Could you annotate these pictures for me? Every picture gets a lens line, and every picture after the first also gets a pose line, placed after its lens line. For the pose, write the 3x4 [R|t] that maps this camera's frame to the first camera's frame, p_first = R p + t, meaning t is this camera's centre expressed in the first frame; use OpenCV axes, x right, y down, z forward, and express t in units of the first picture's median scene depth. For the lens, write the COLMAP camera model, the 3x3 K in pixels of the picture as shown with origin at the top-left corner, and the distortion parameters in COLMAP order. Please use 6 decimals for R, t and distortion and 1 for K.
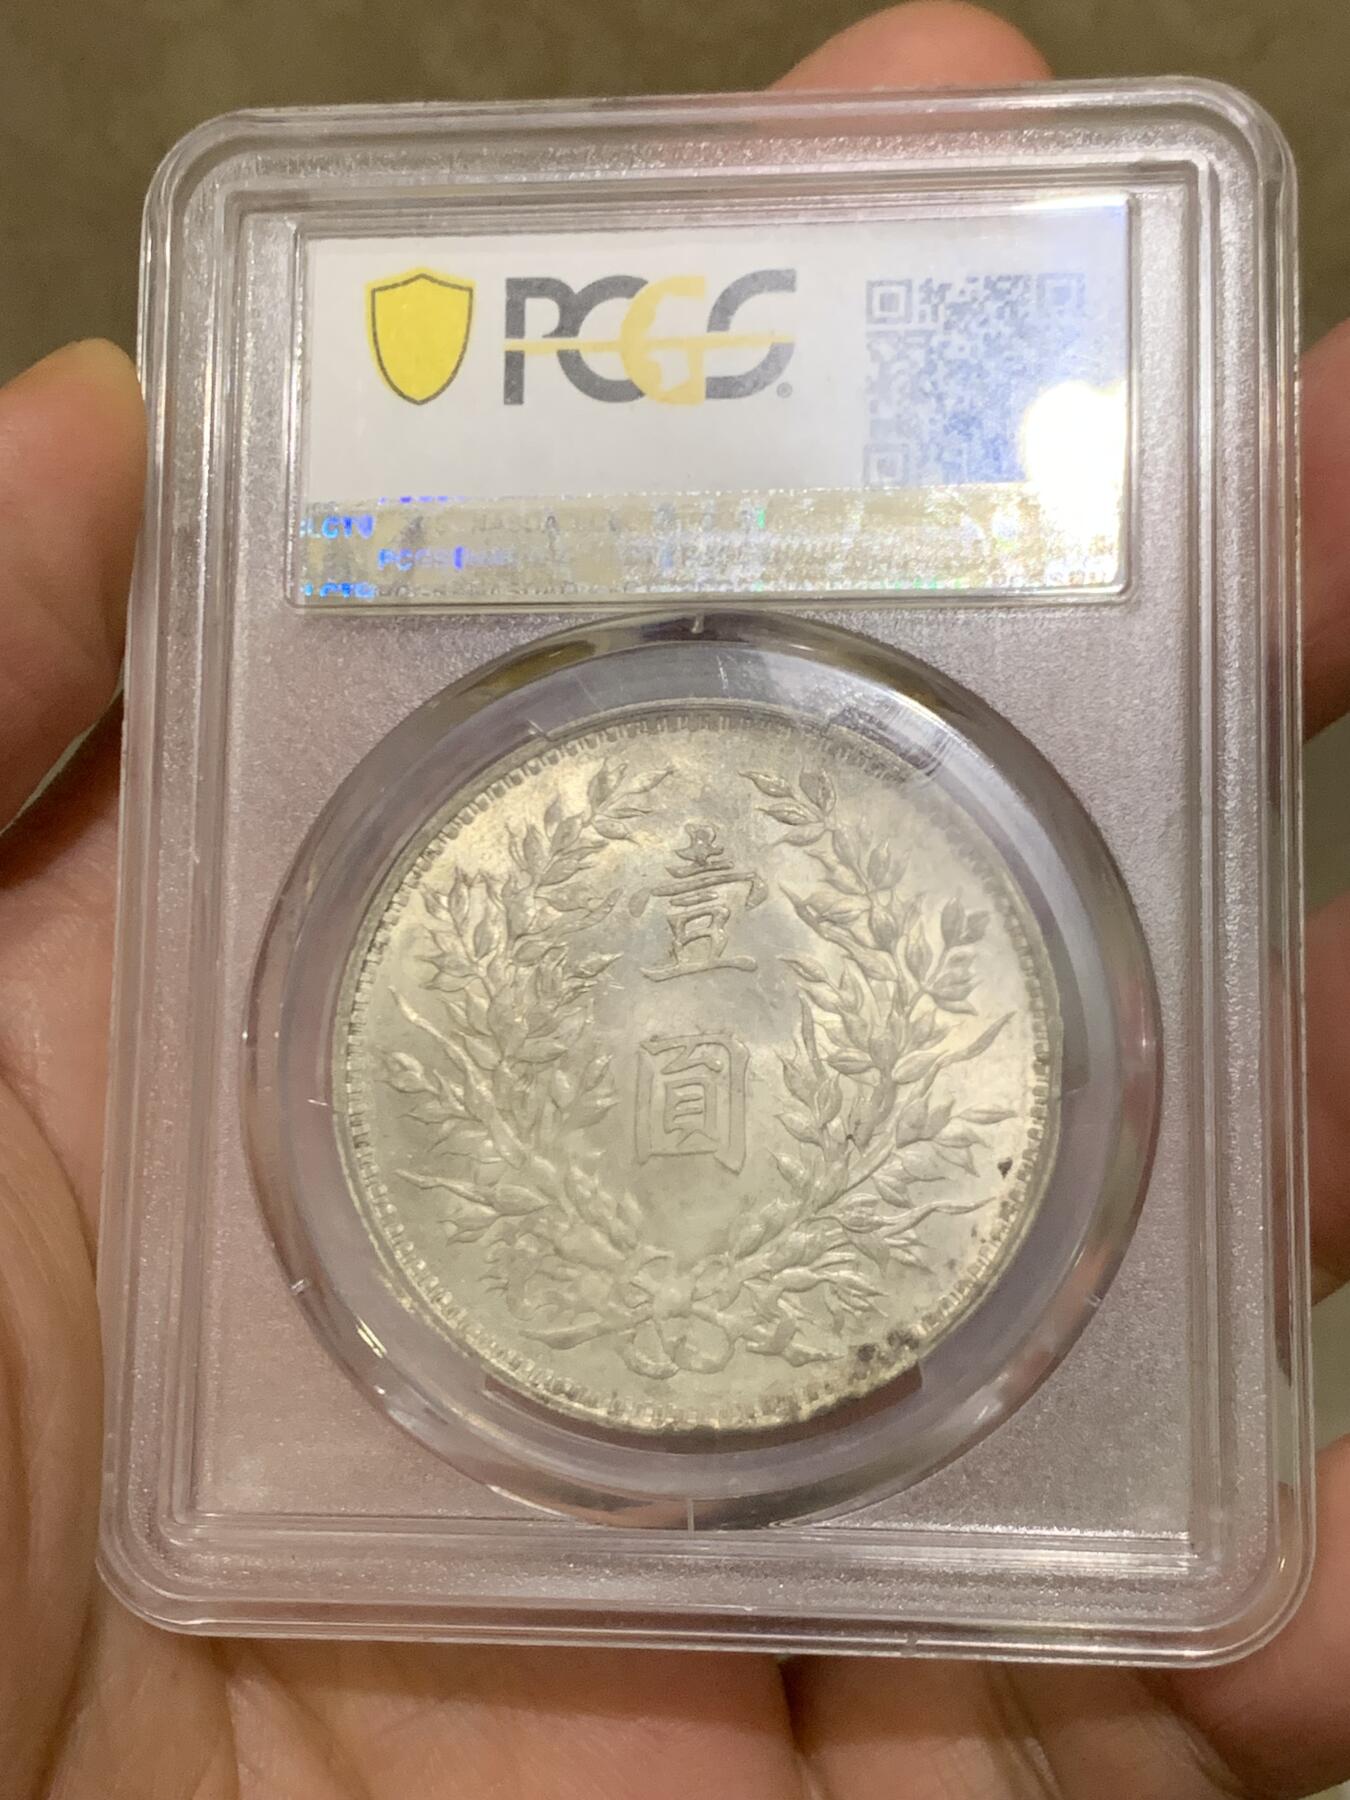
lens RADIAL K [[3080.9, 0, 671.5], [0, 3080.9, 894.8], [0, 0, 1]] dist [-0.067907, 0.000000]
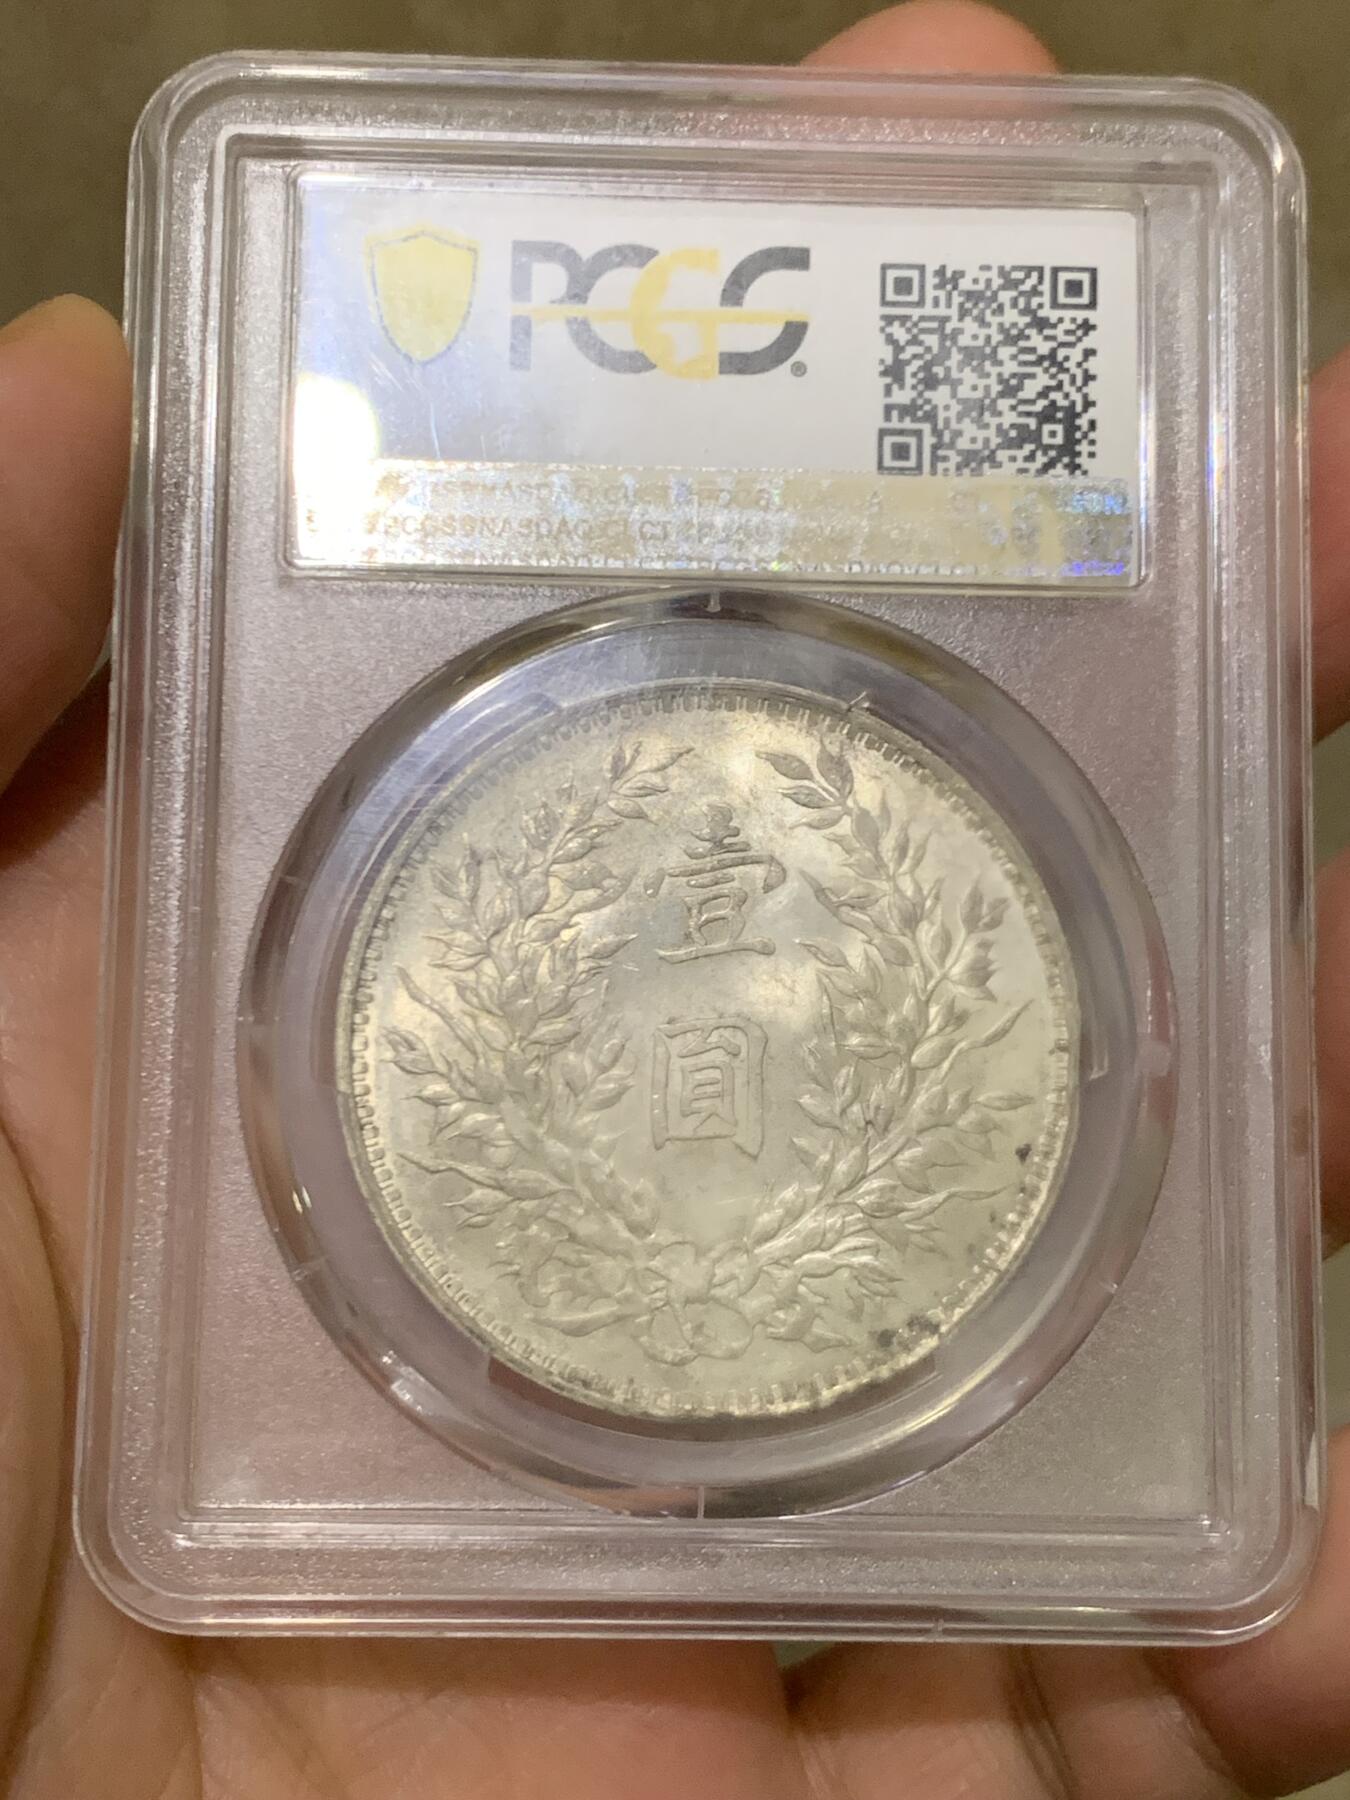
lens RADIAL K [[3080.9, 0, 680.4], [0, 3080.9, 901.2], [0, 0, 1]] dist [-0.067907, 0.000000]
pose [[0.984605, 0.018274, 0.173838, -0.173366], [-0.020067, 0.999762, 0.008559, -0.000234], [-0.173640, -0.011915, 0.984737, 0.028466]]
